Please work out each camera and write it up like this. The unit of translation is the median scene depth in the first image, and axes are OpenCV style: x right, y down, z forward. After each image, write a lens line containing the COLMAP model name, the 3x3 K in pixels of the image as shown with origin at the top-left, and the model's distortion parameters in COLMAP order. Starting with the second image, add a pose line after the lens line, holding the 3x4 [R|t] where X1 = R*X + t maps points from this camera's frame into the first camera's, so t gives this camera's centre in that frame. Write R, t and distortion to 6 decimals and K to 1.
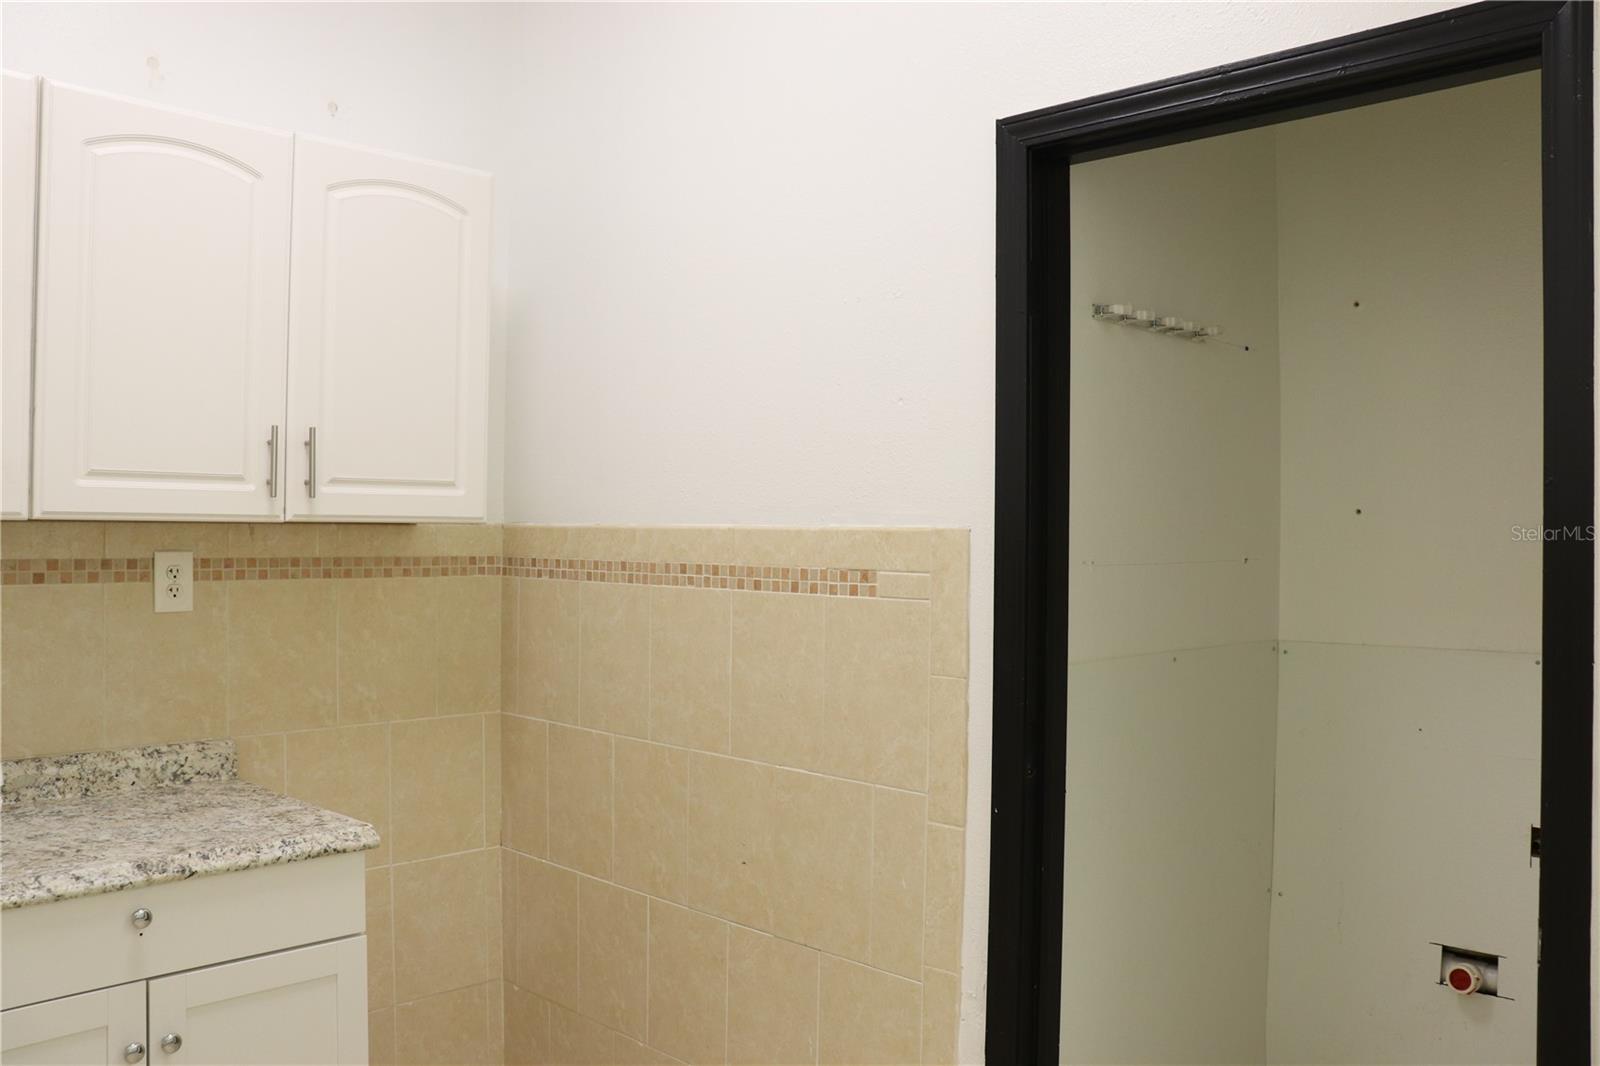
lens RADIAL K [[1323.3, 0, 801.9], [0, 1323.3, 530.3], [0, 0, 1]] dist [-0.160536, 0.150803]
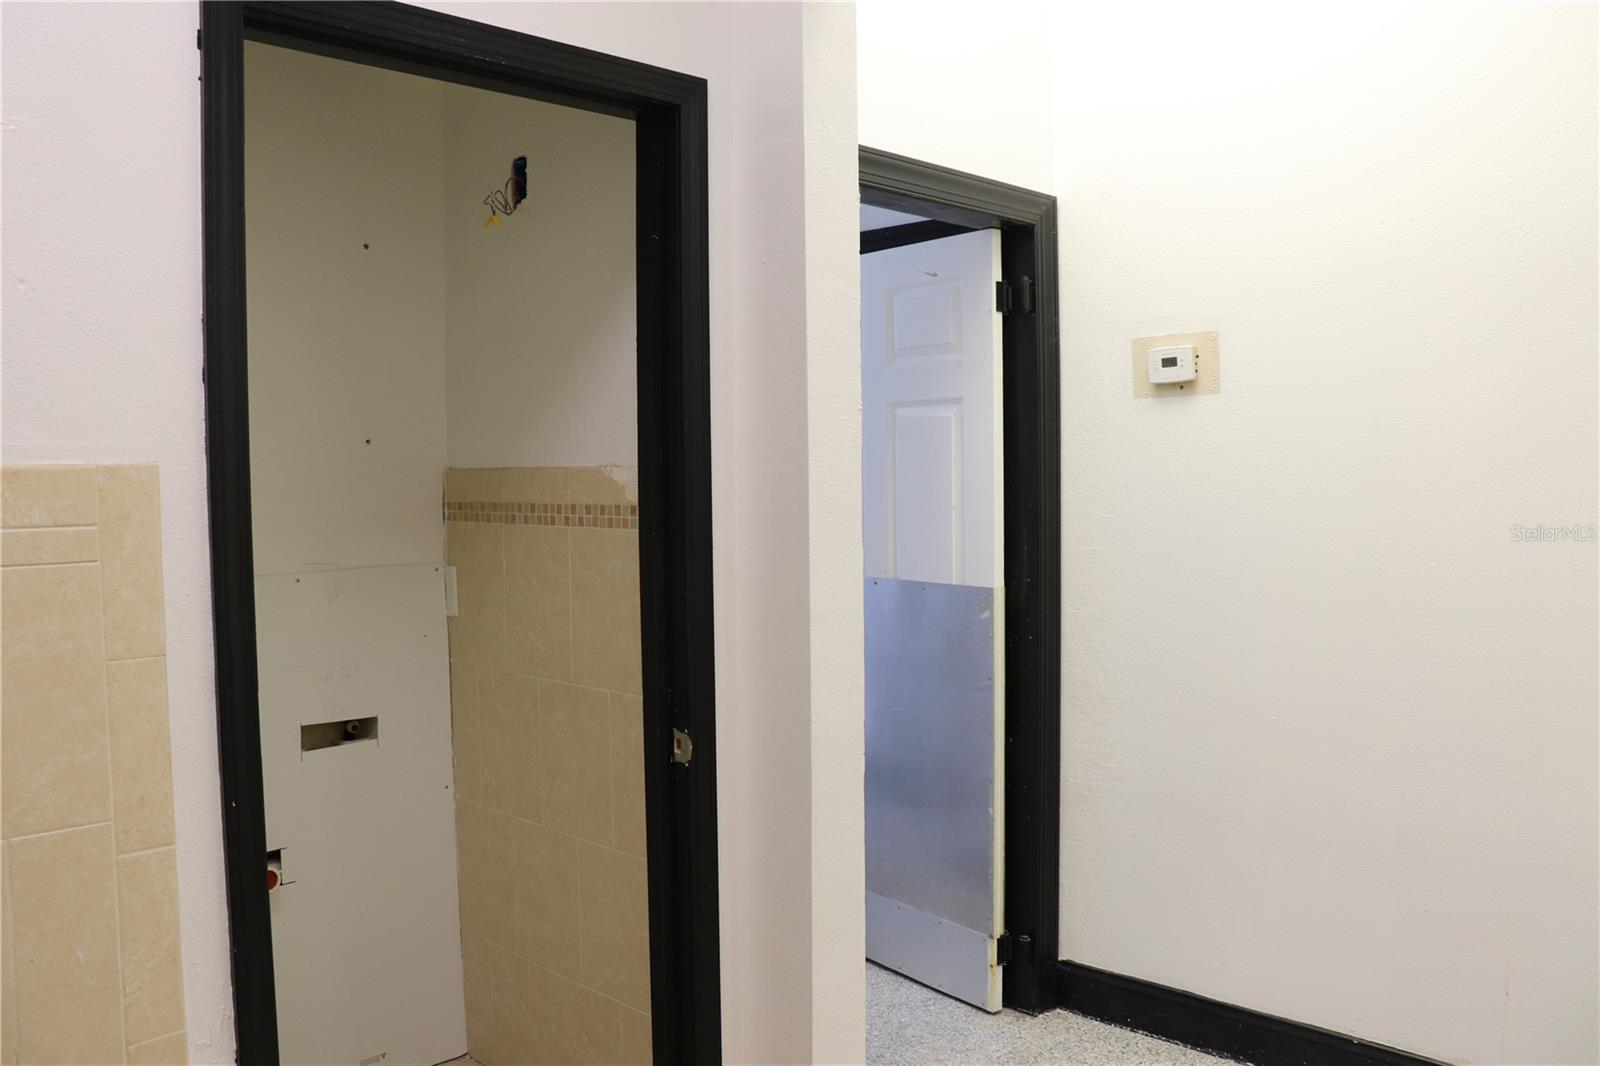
lens RADIAL K [[1323.3, 0, 798.6], [0, 1323.3, 532.4], [0, 0, 1]] dist [-0.160536, 0.150803]
pose [[-0.002304, -0.051866, 0.998651, -1.072520], [0.008975, 0.998613, 0.051885, 0.004673], [-0.999957, 0.009083, -0.001835, 1.050301]]
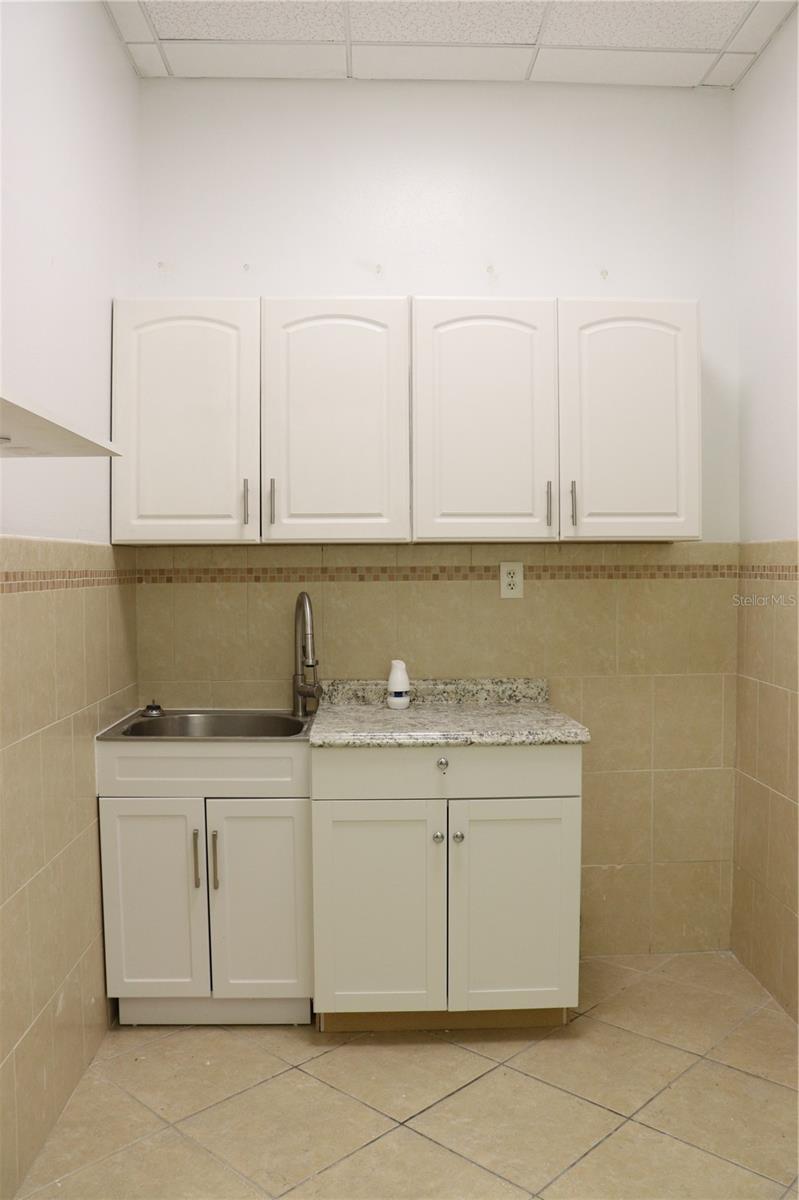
lens RADIAL K [[992.5, 0, 403.2], [0, 992.5, 596.9], [0, 0, 1]] dist [-0.160536, 0.150803]
pose [[0.729233, 0.007895, -0.684220, 0.280941], [0.014231, 0.999542, 0.026700, 0.025622], [0.684117, -0.029208, 0.728787, -0.025488]]
